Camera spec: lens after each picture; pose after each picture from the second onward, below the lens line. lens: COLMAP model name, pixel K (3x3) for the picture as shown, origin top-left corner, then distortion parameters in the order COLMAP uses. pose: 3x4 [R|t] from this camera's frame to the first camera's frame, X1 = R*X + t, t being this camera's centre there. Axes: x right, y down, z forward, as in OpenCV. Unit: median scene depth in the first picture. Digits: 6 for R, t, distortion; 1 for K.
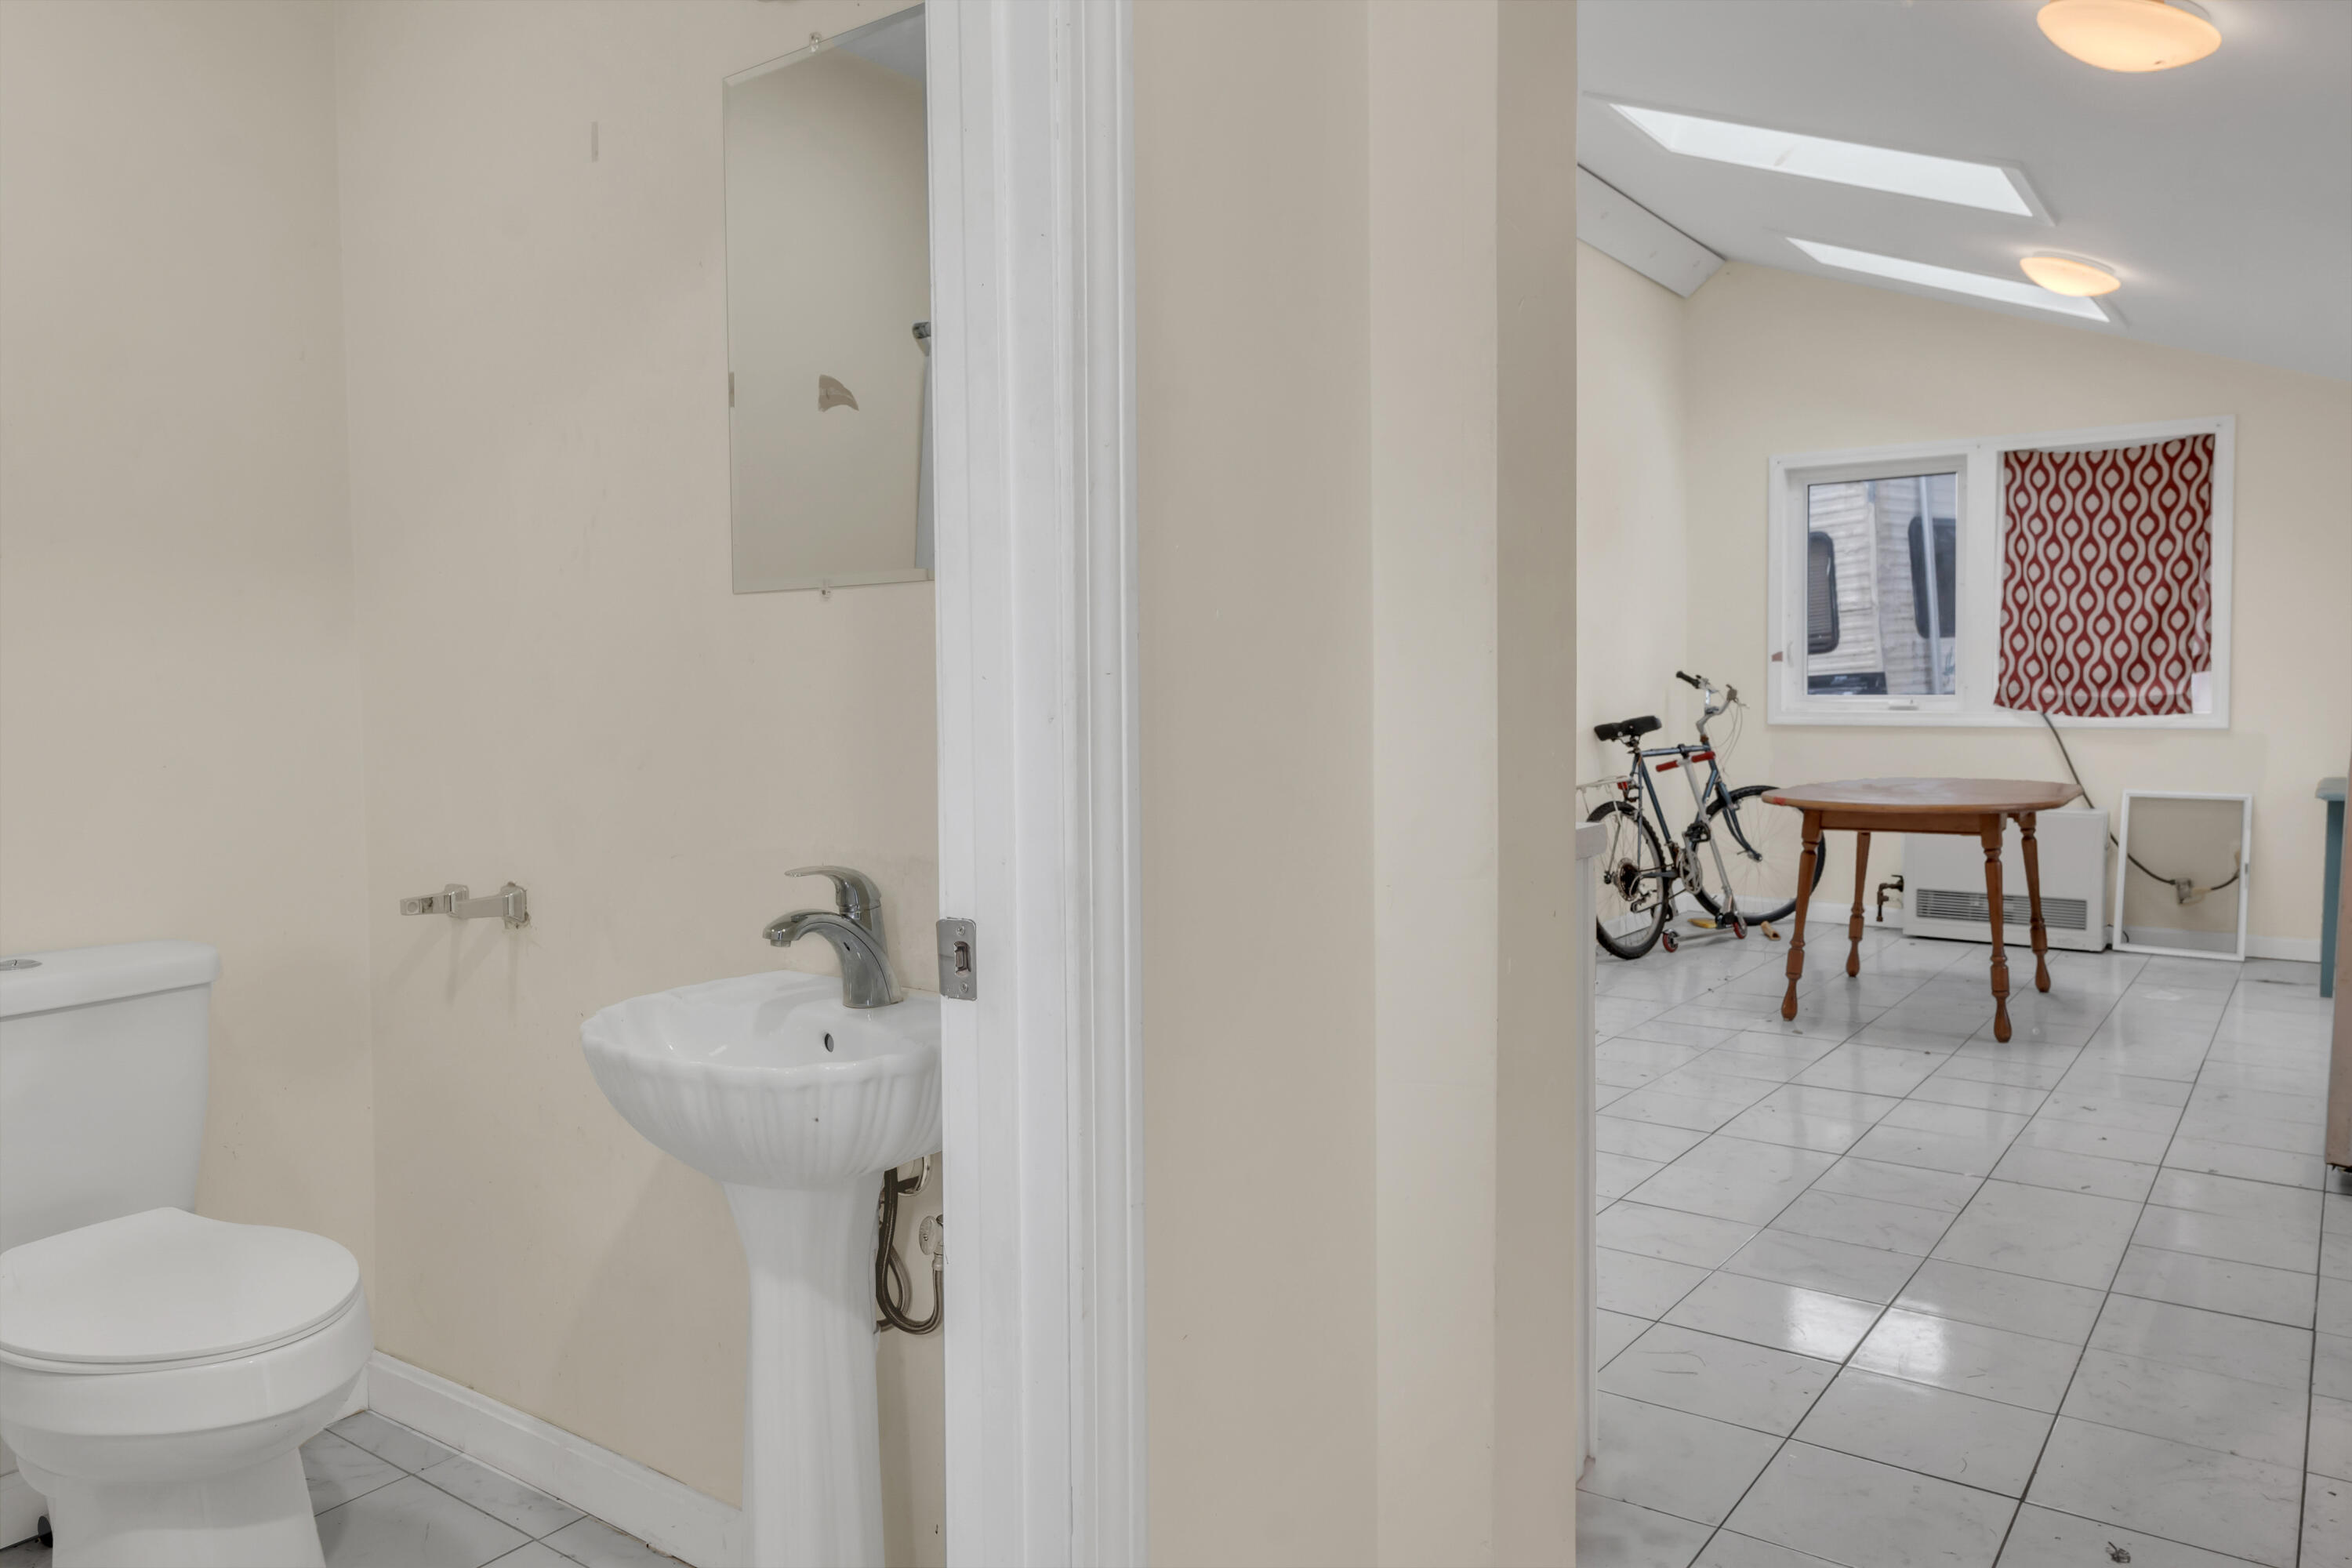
lens RADIAL K [[1652.0, 0, 1187.9], [0, 1652.0, 771.0], [0, 0, 1]] dist [0.016698, -0.003829]
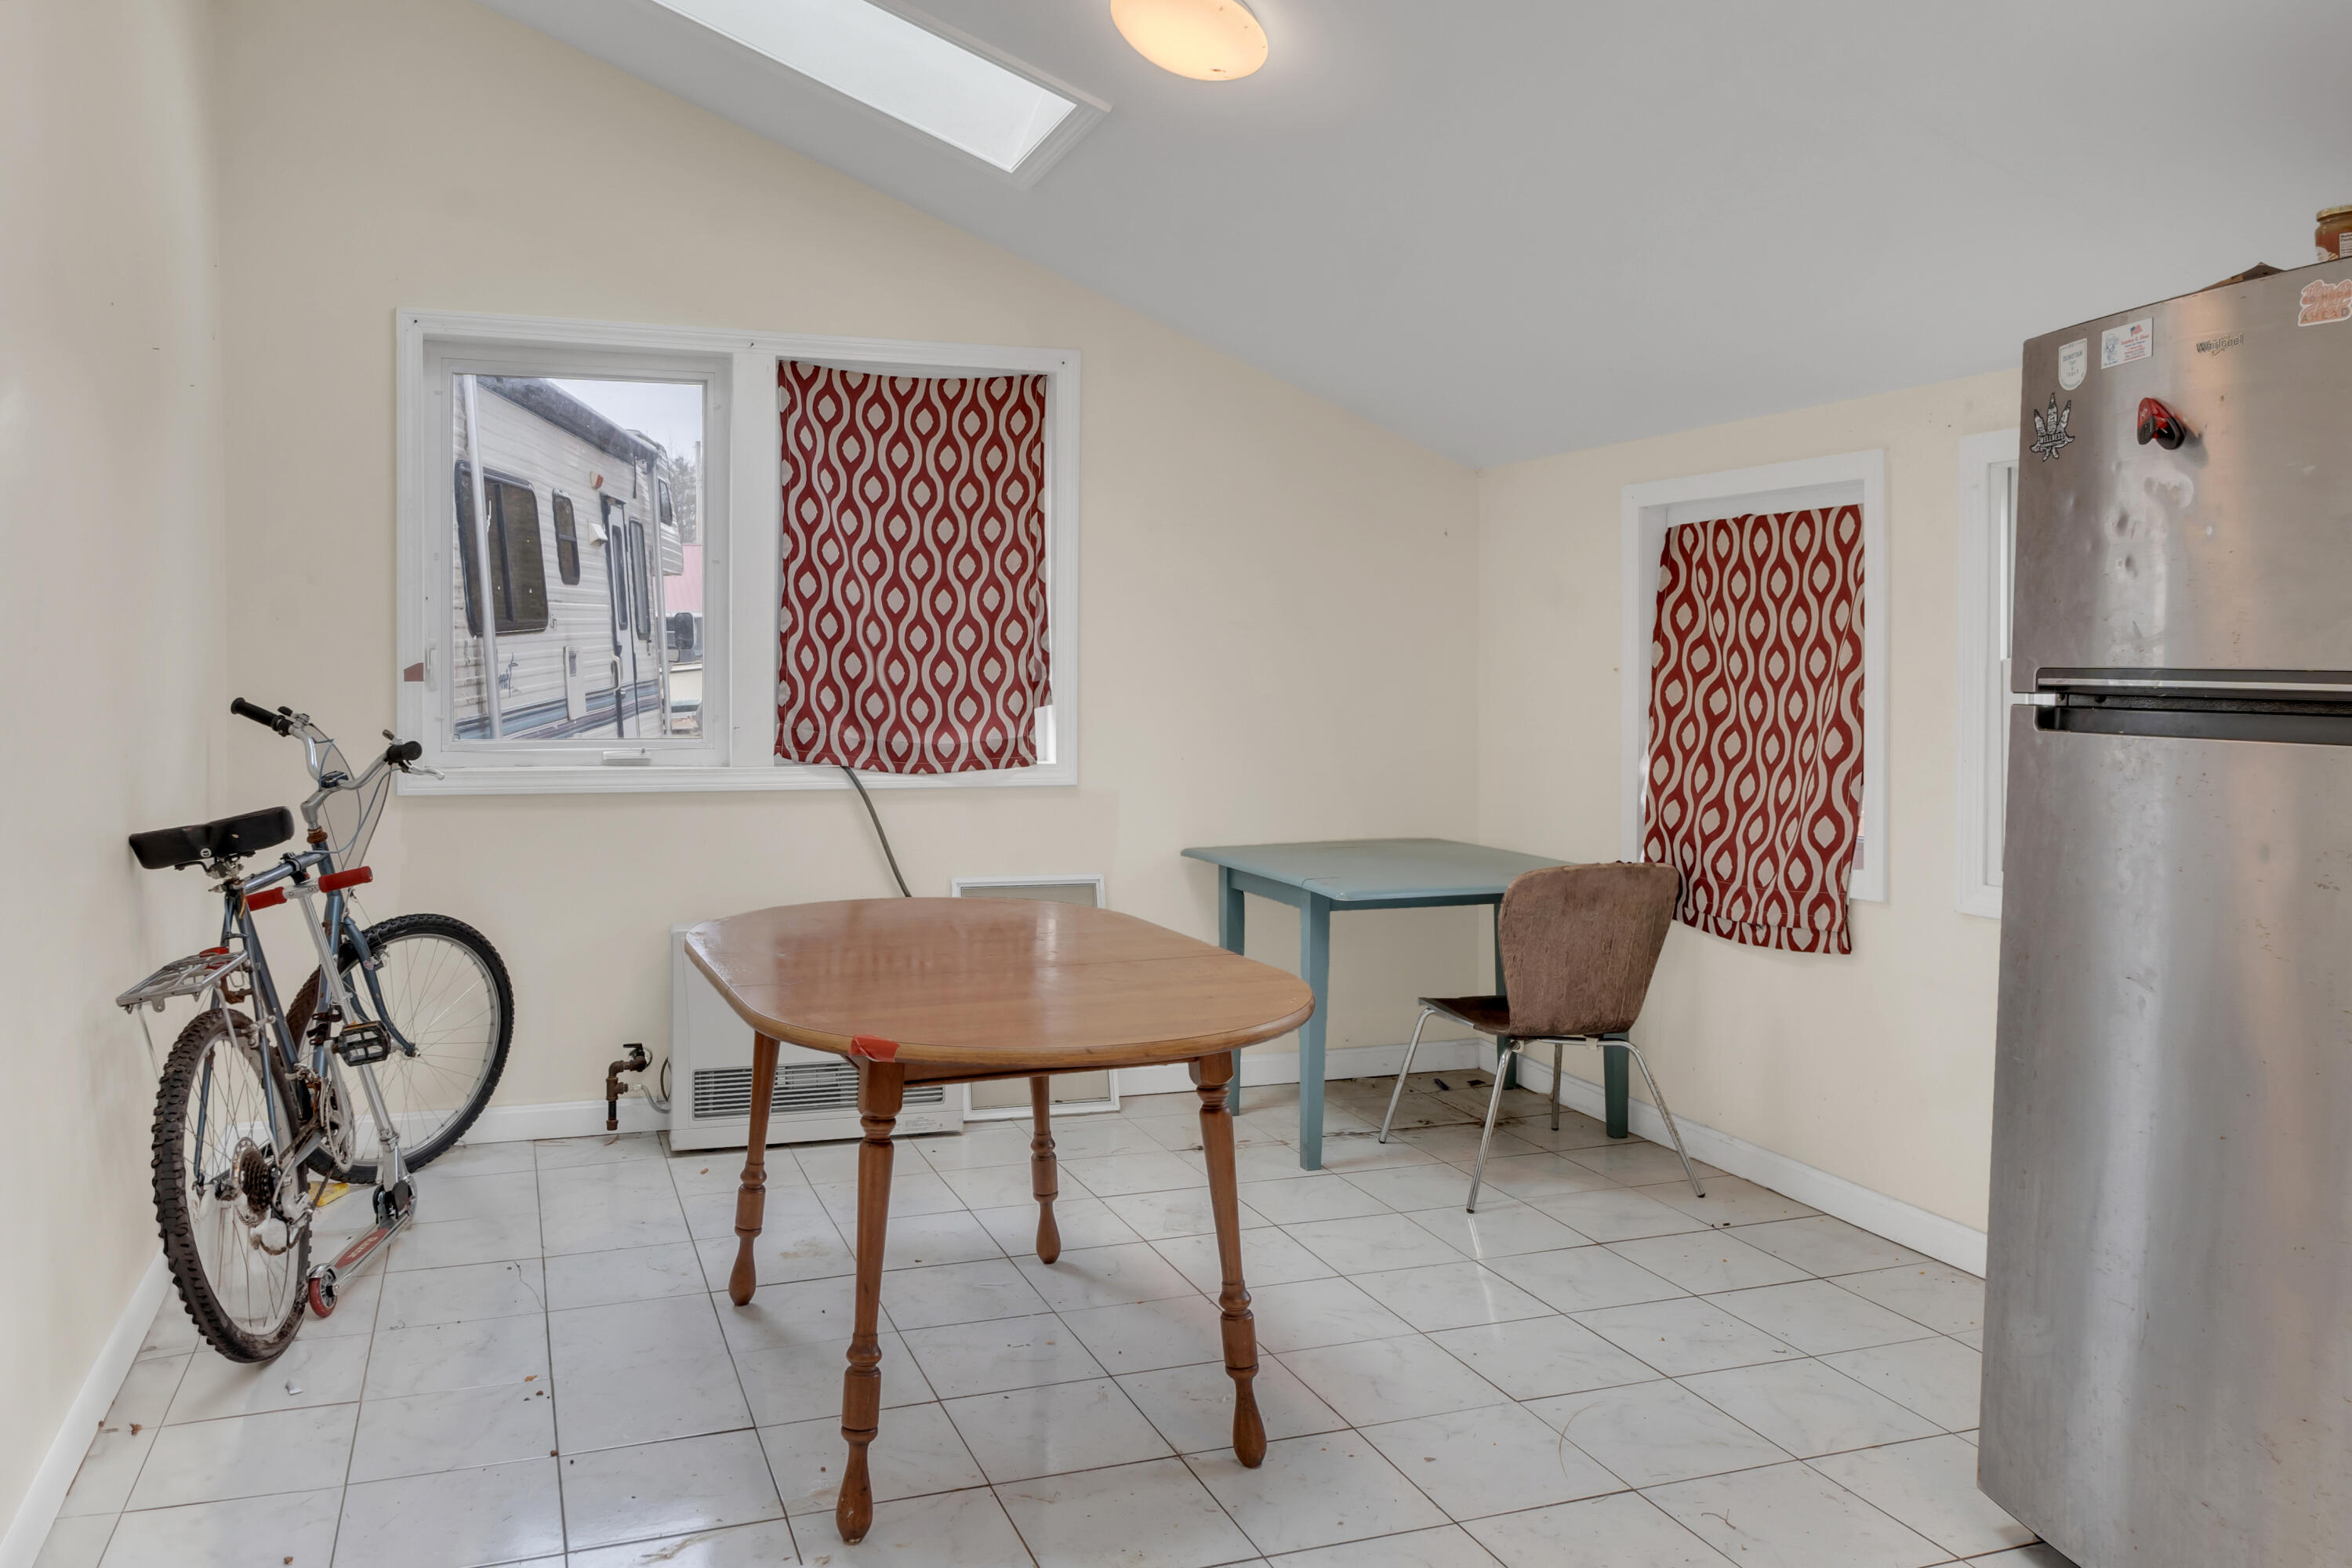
lens RADIAL K [[1706.2, 0, 1099.7], [0, 1706.2, 704.2], [0, 0, 1]] dist [0.003111, 0.002672]
pose [[0.581599, -0.006013, 0.813454, 0.029588], [0.032215, 0.999358, -0.015647, -0.046987], [-0.812838, 0.035306, 0.581419, 0.538076]]
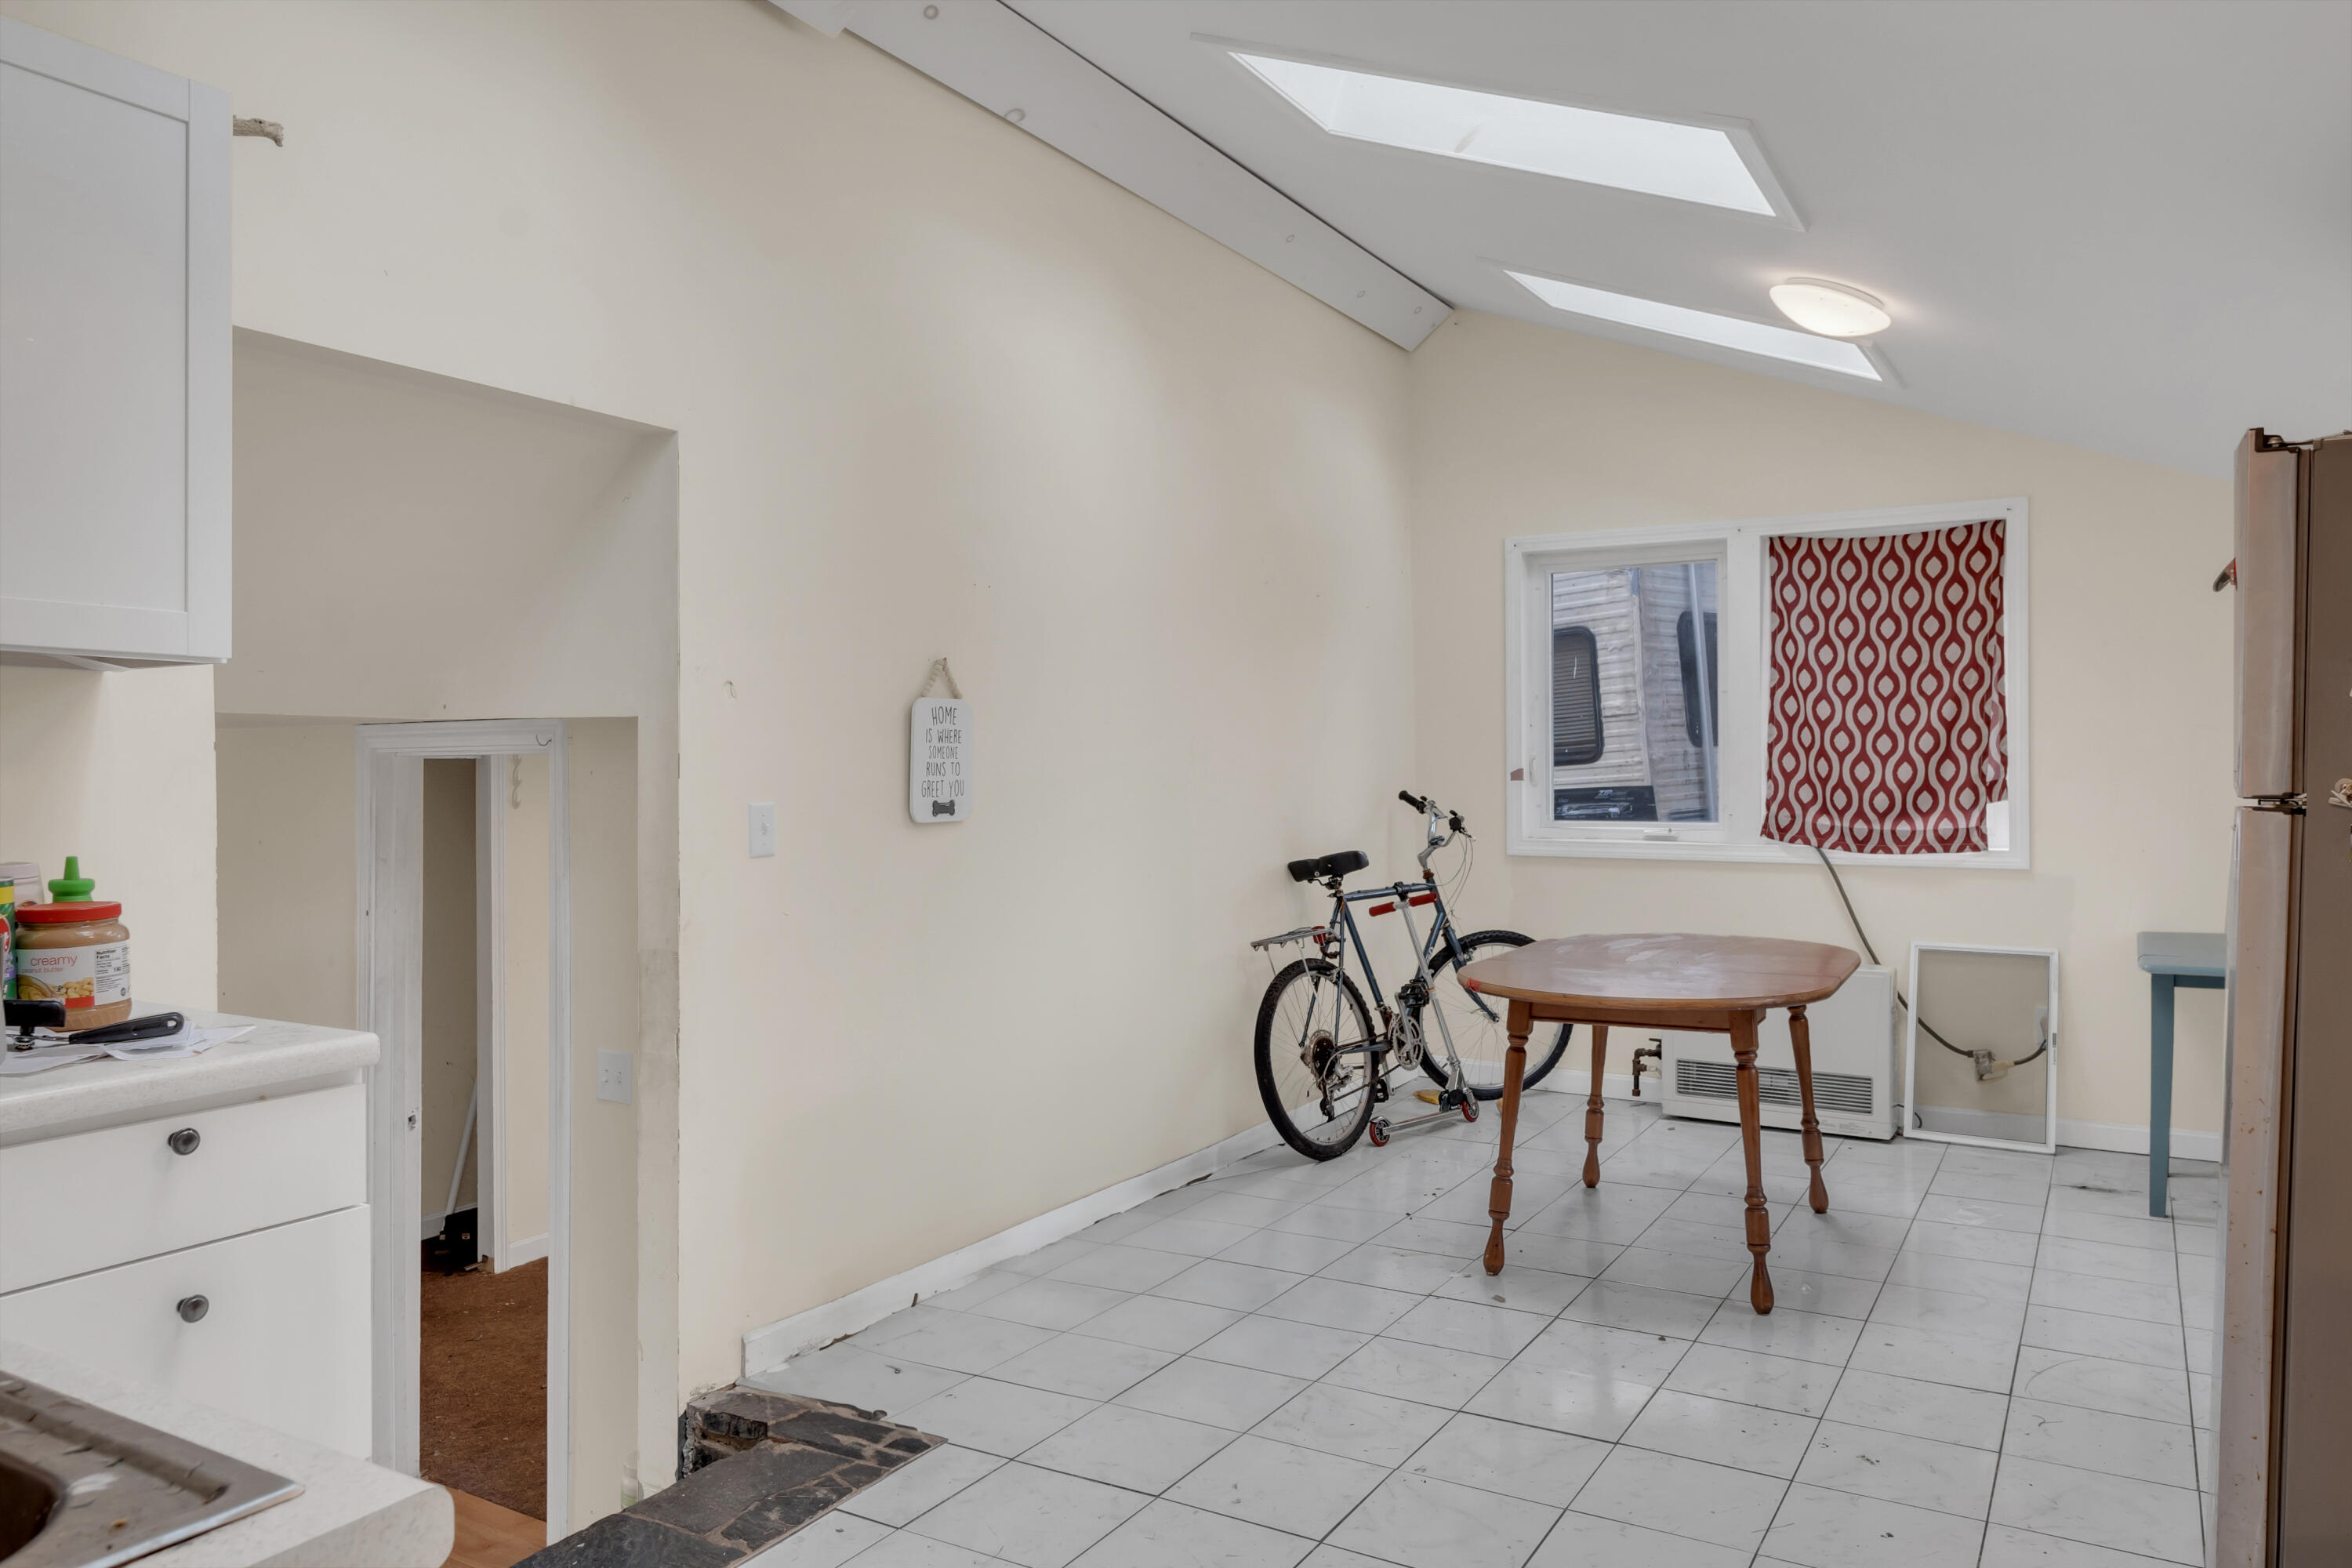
lens RADIAL K [[1652.0, 0, 1176.2], [0, 1652.0, 773.7], [0, 0, 1]] dist [0.016698, -0.003829]
pose [[0.995666, 0.004944, 0.092865, 0.117616], [-0.000423, 0.998816, -0.048646, -0.031697], [-0.092996, 0.048396, 0.994490, 0.201590]]
